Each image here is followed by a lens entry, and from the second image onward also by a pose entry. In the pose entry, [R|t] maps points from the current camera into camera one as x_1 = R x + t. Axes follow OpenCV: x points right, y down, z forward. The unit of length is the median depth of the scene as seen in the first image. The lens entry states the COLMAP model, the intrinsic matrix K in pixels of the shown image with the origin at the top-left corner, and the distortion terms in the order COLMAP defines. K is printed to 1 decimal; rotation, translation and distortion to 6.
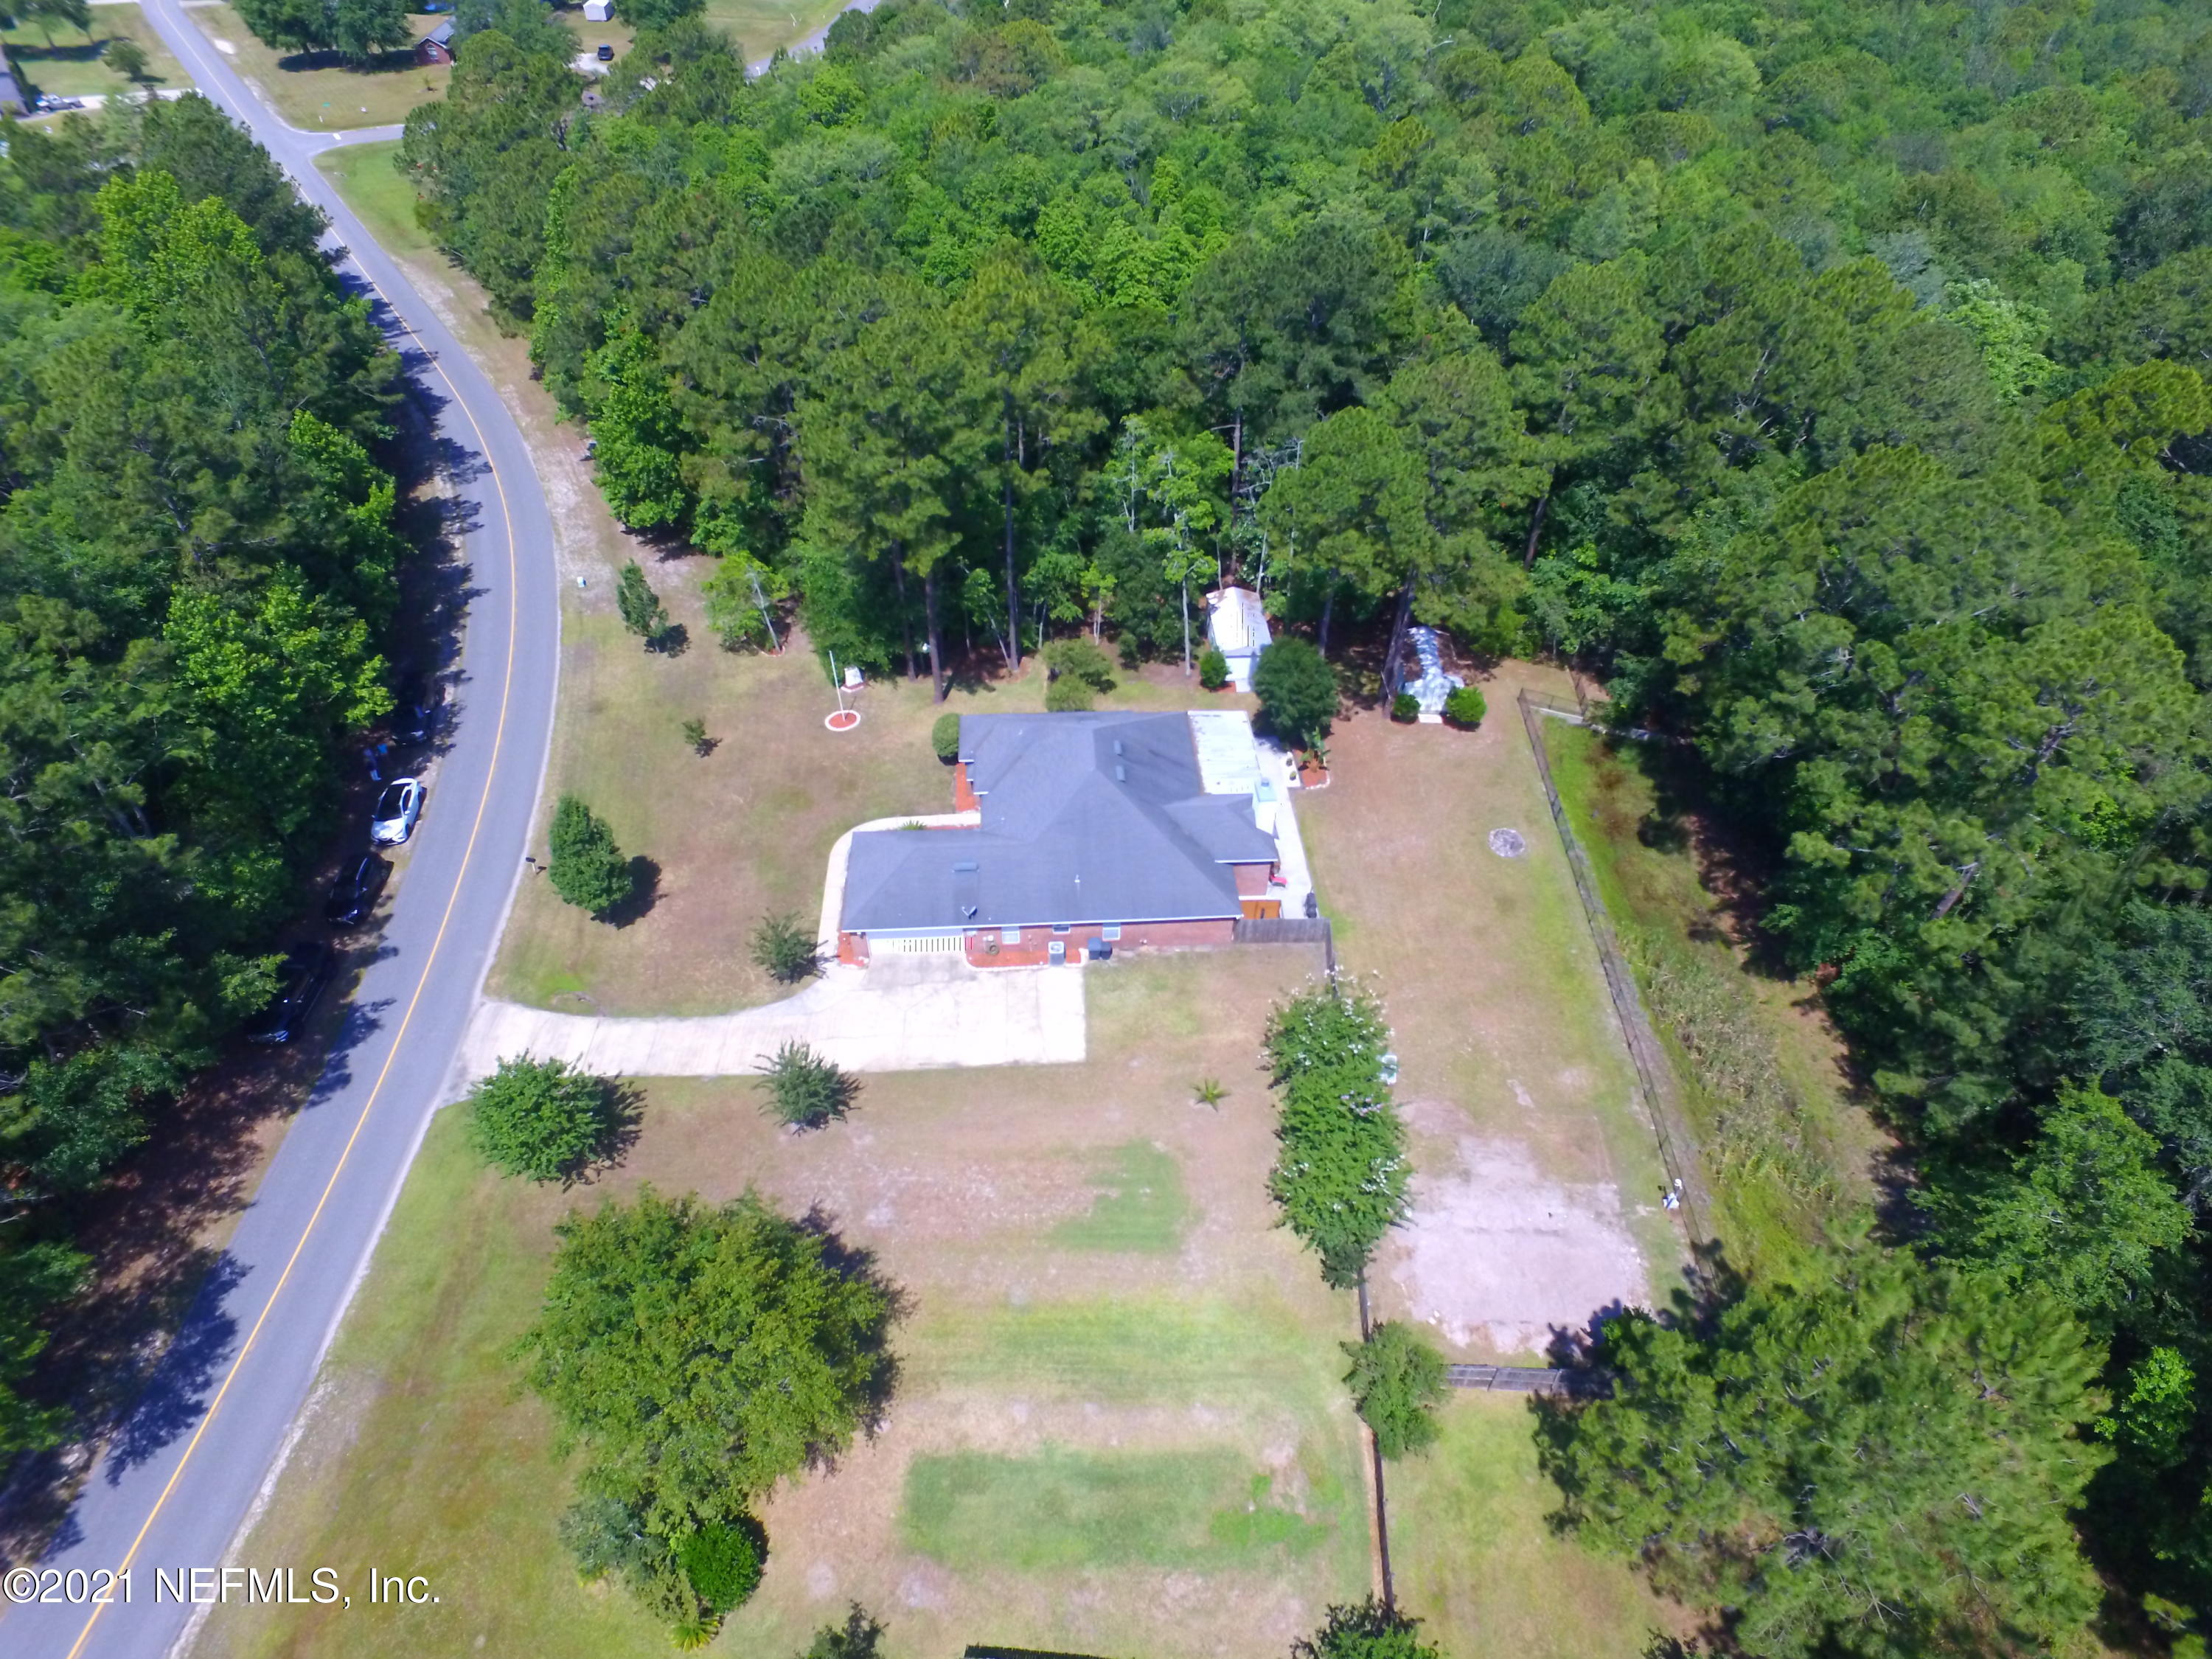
lens RADIAL K [[1285.6, 0, 1112.1], [0, 1285.6, 829.4], [0, 0, 1]] dist [0.004261, 0.003798]
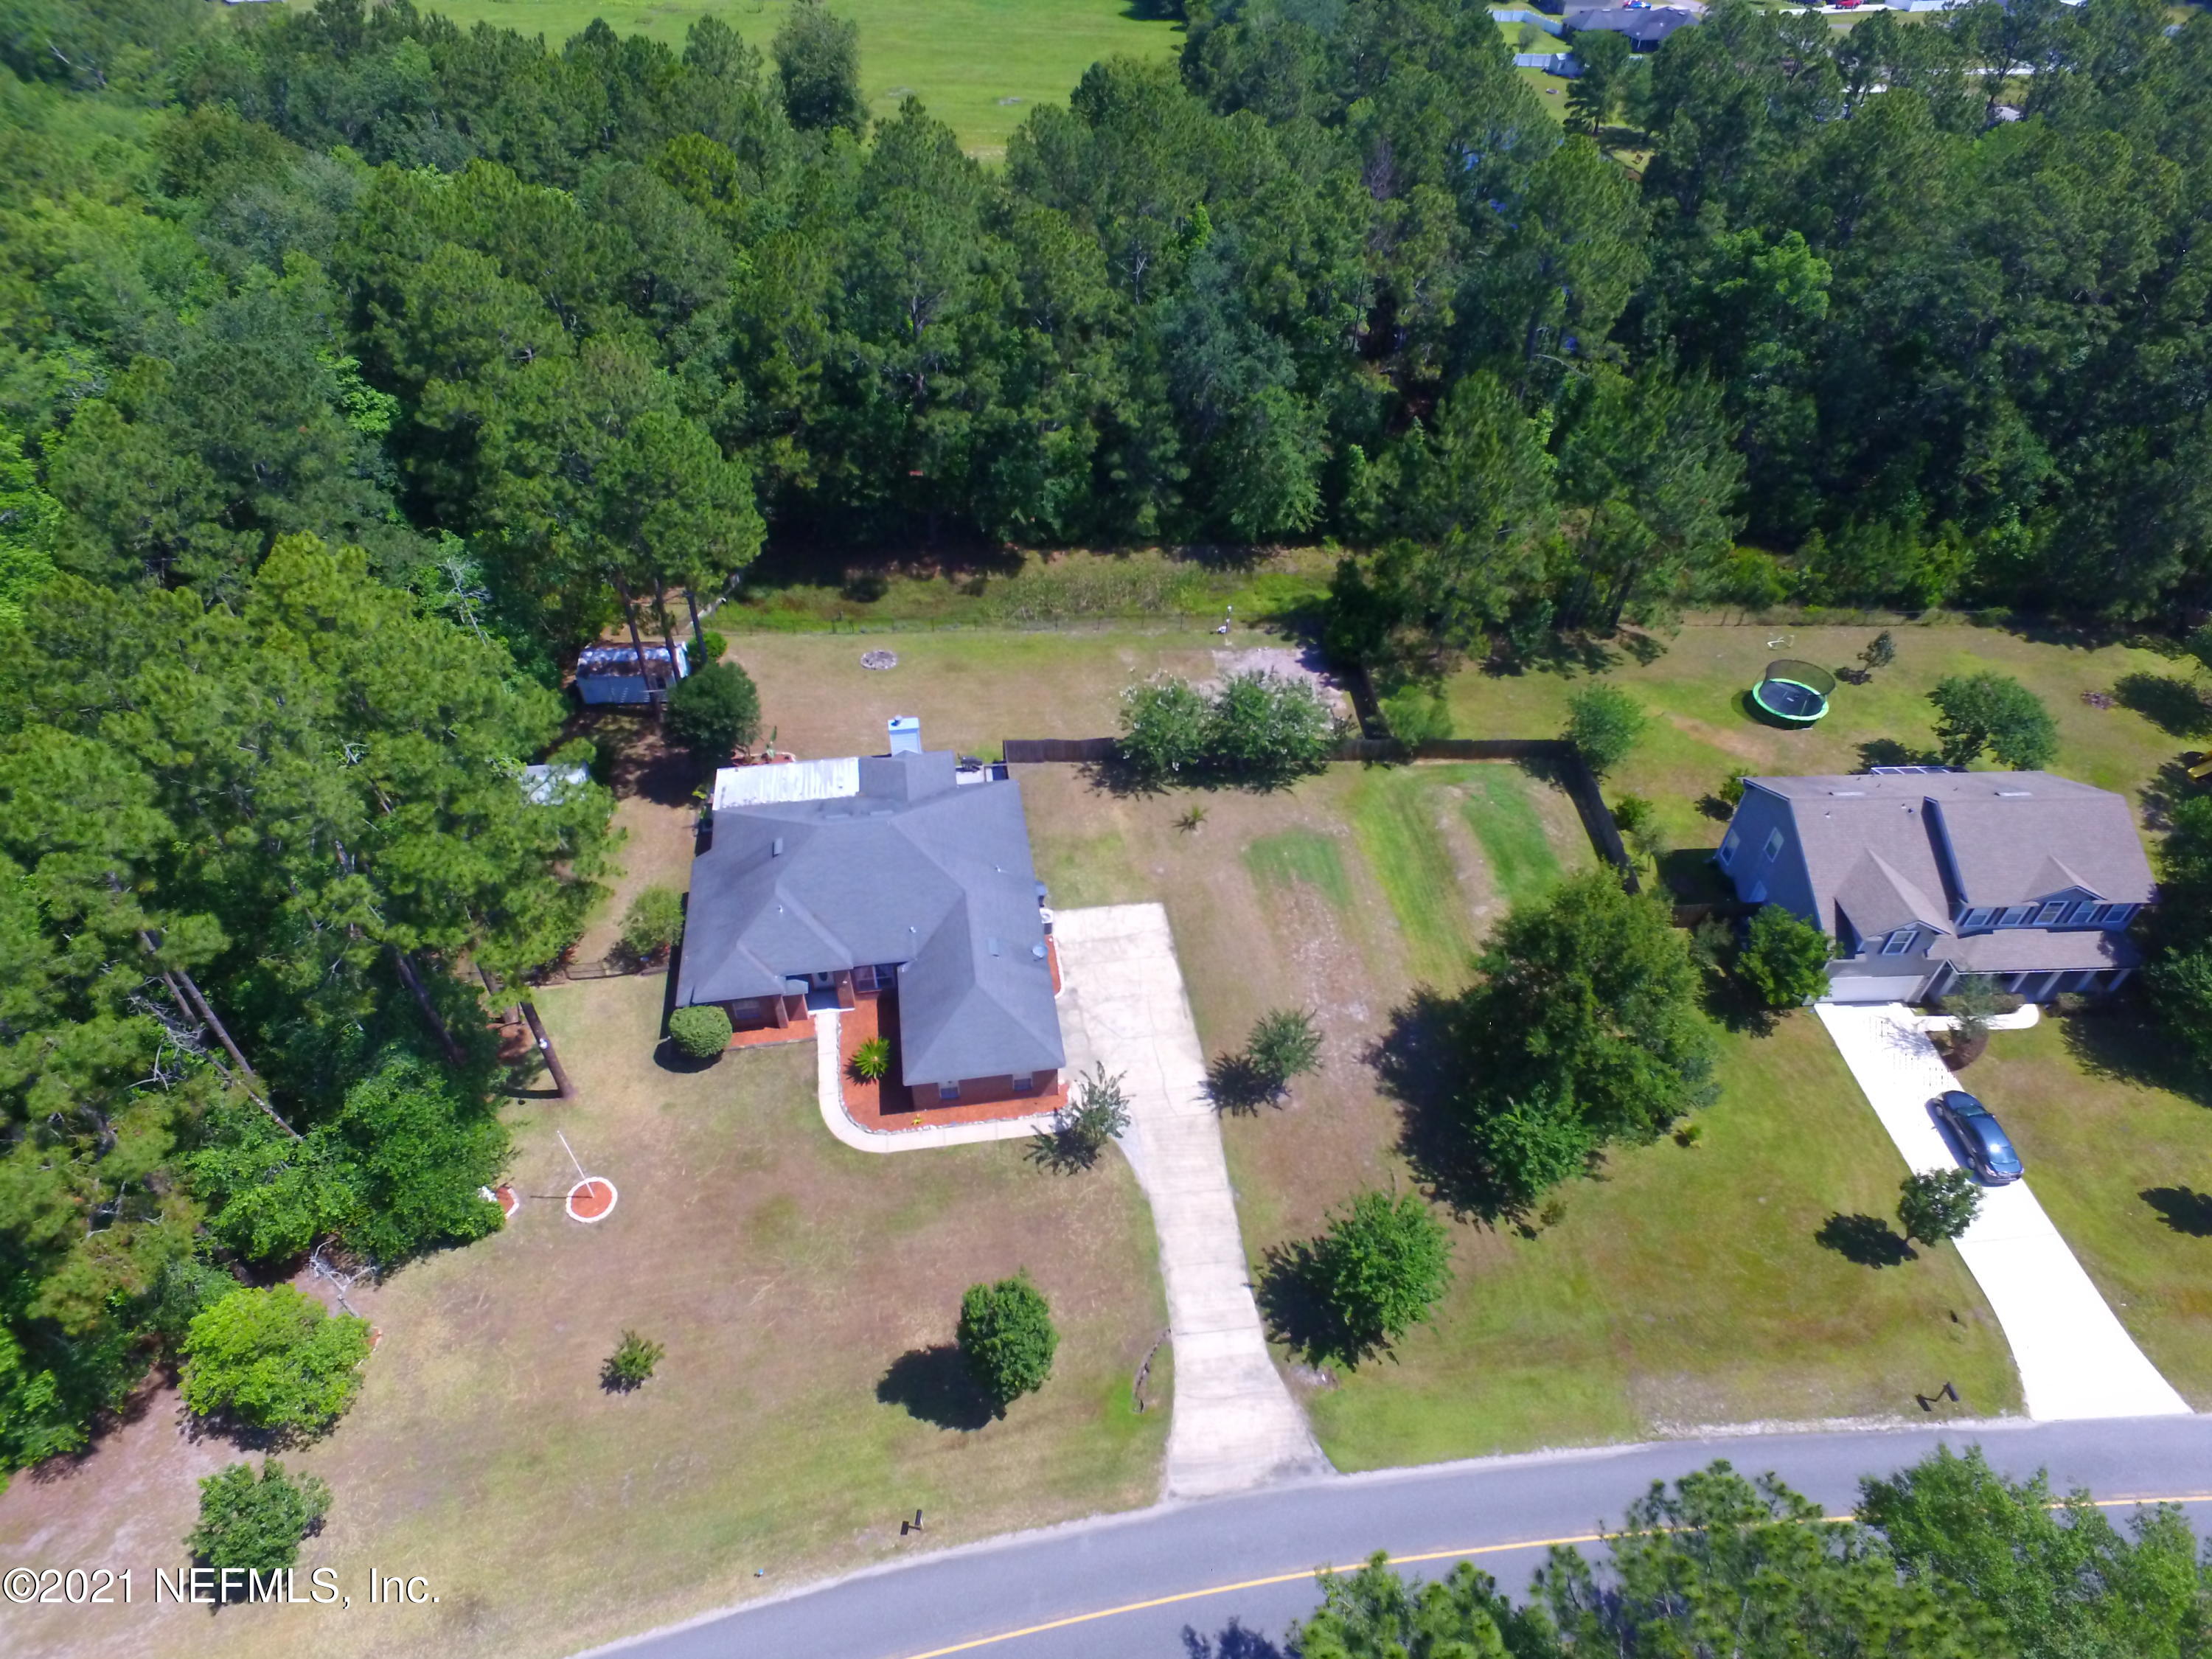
lens RADIAL K [[1282.1, 0, 1121.6], [0, 1282.1, 830.1], [0, 0, 1]] dist [-0.015399, 0.015533]
pose [[-0.098215, -0.686545, 0.720423, -0.712083], [0.645574, 0.506977, 0.571147, -0.469628], [-0.757356, 0.521182, 0.393423, 0.504234]]
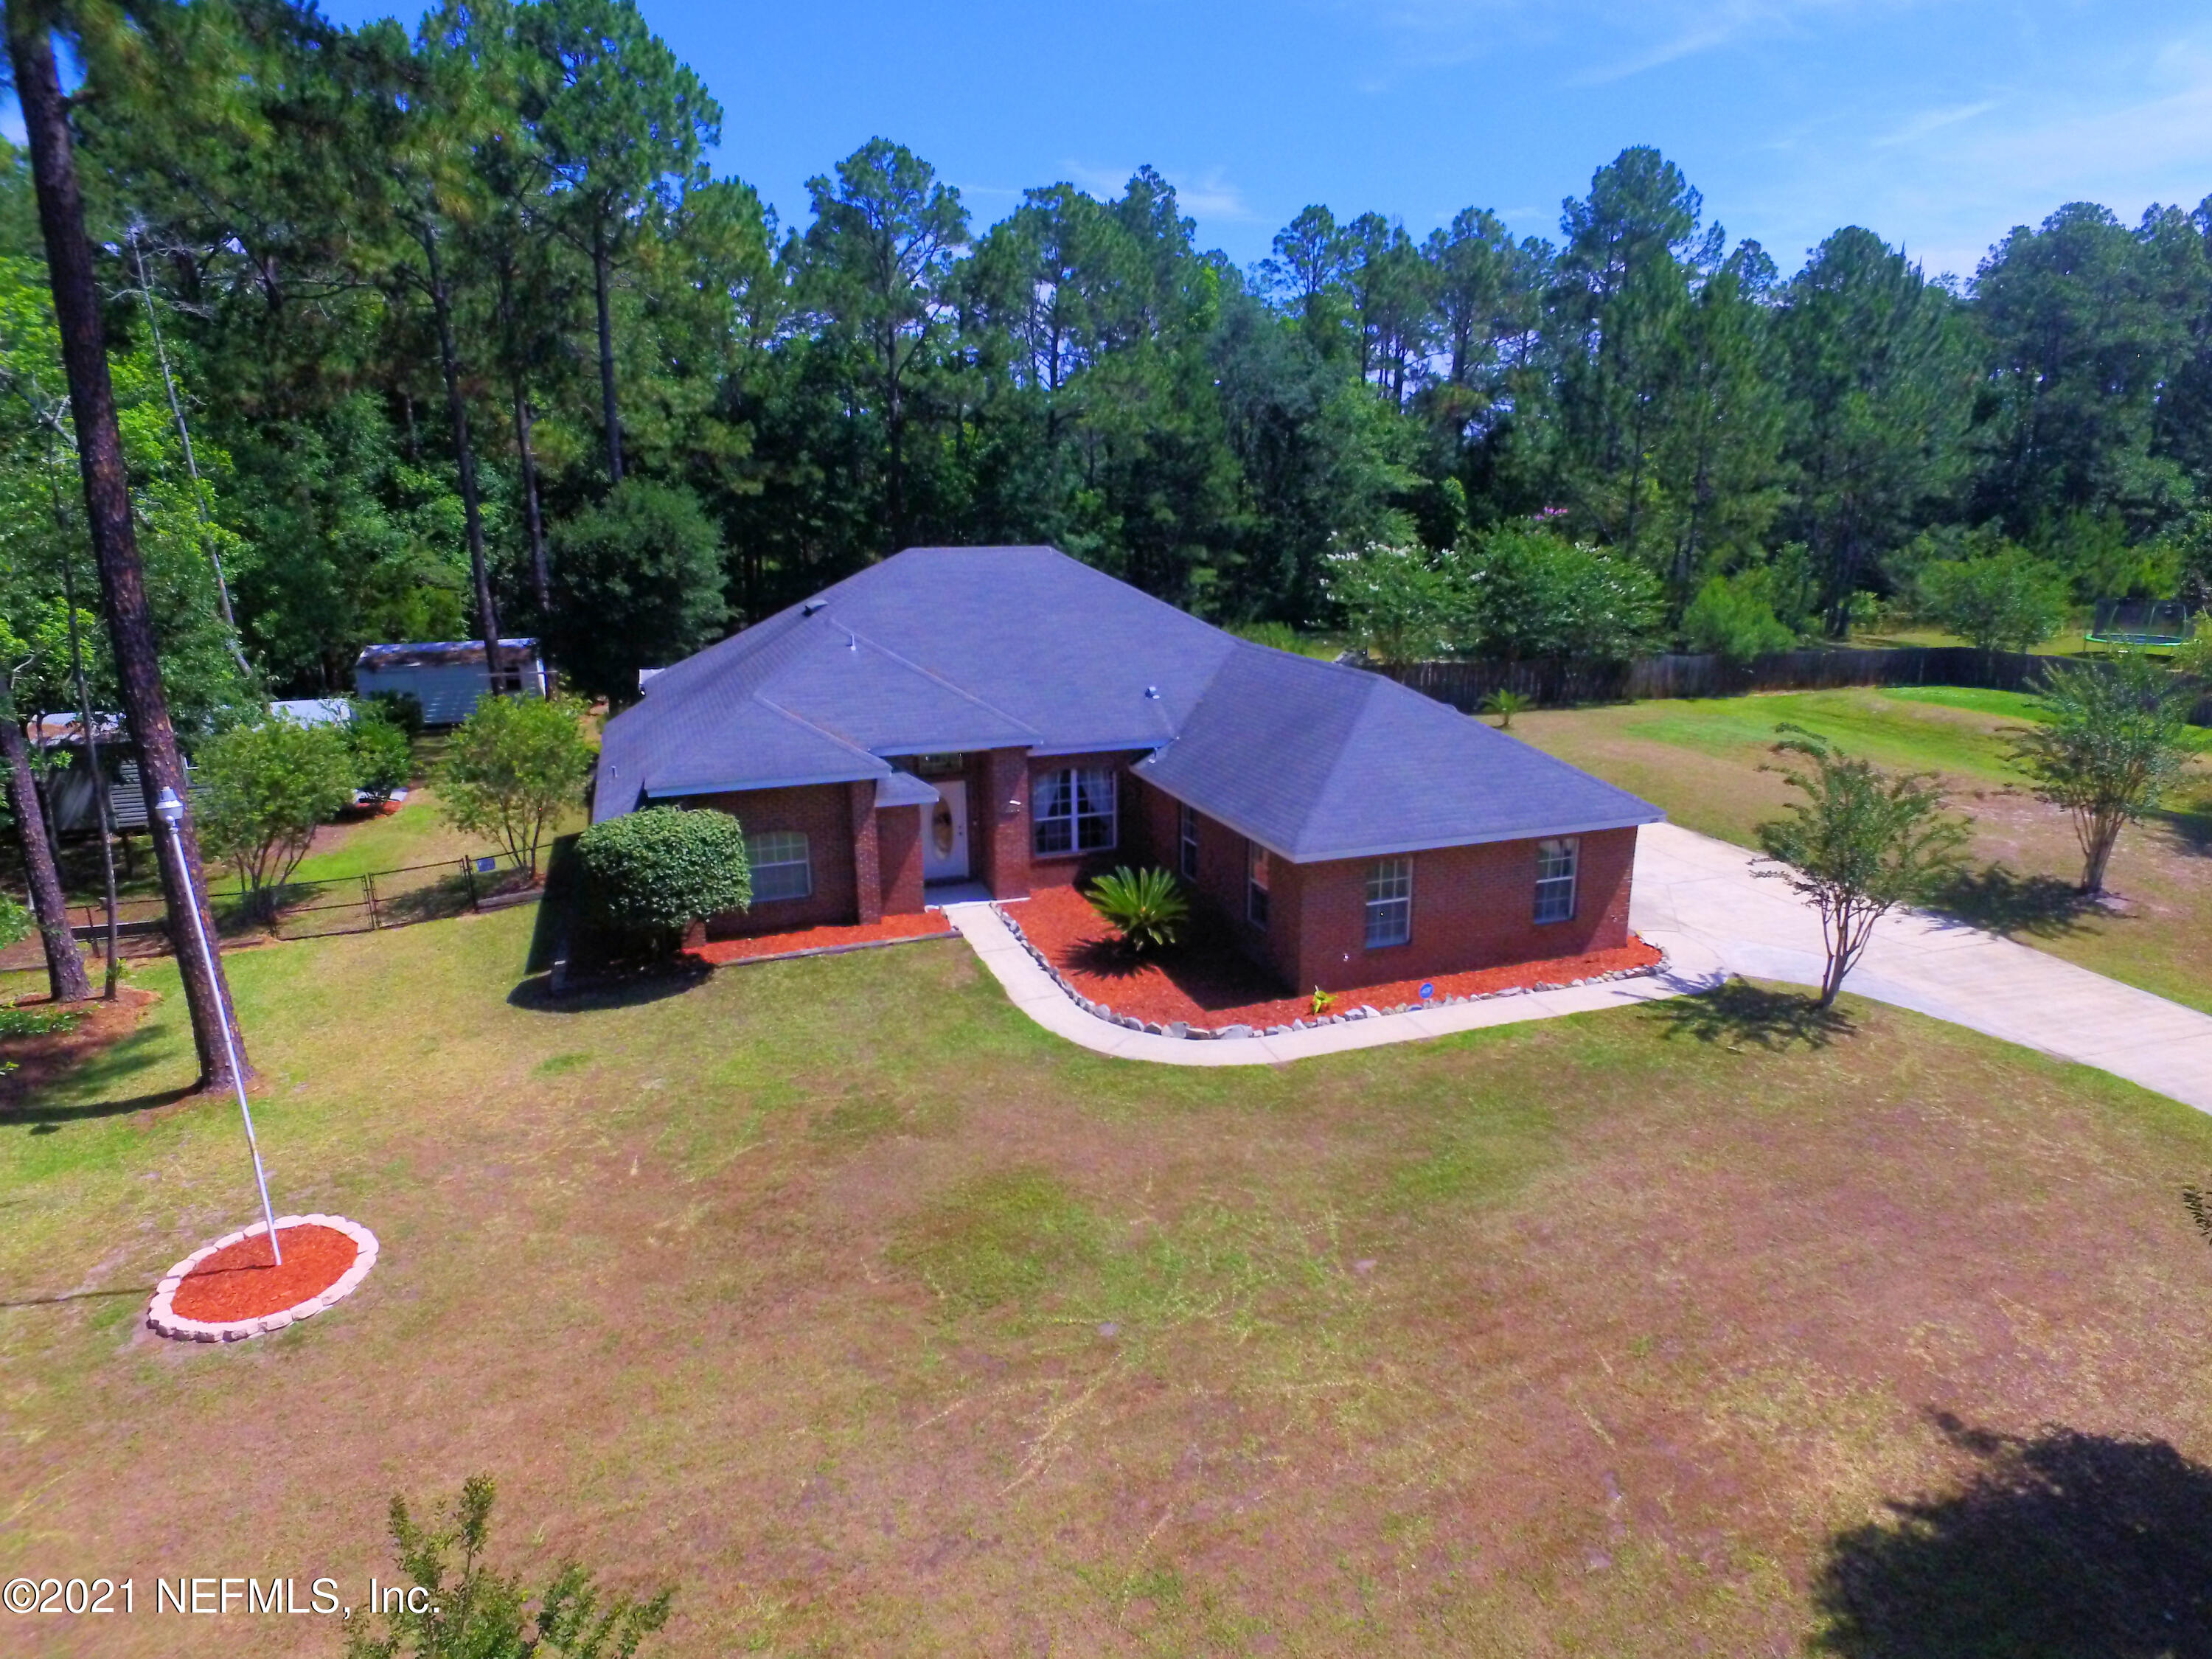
lens RADIAL K [[1282.1, 0, 1121.6], [0, 1282.1, 830.1], [0, 0, 1]] dist [-0.015399, 0.015533]
pose [[-0.284300, -0.266645, 0.920909, -0.464994], [0.642388, 0.660060, 0.389433, -0.141186], [-0.711696, 0.702297, -0.016366, 1.059141]]
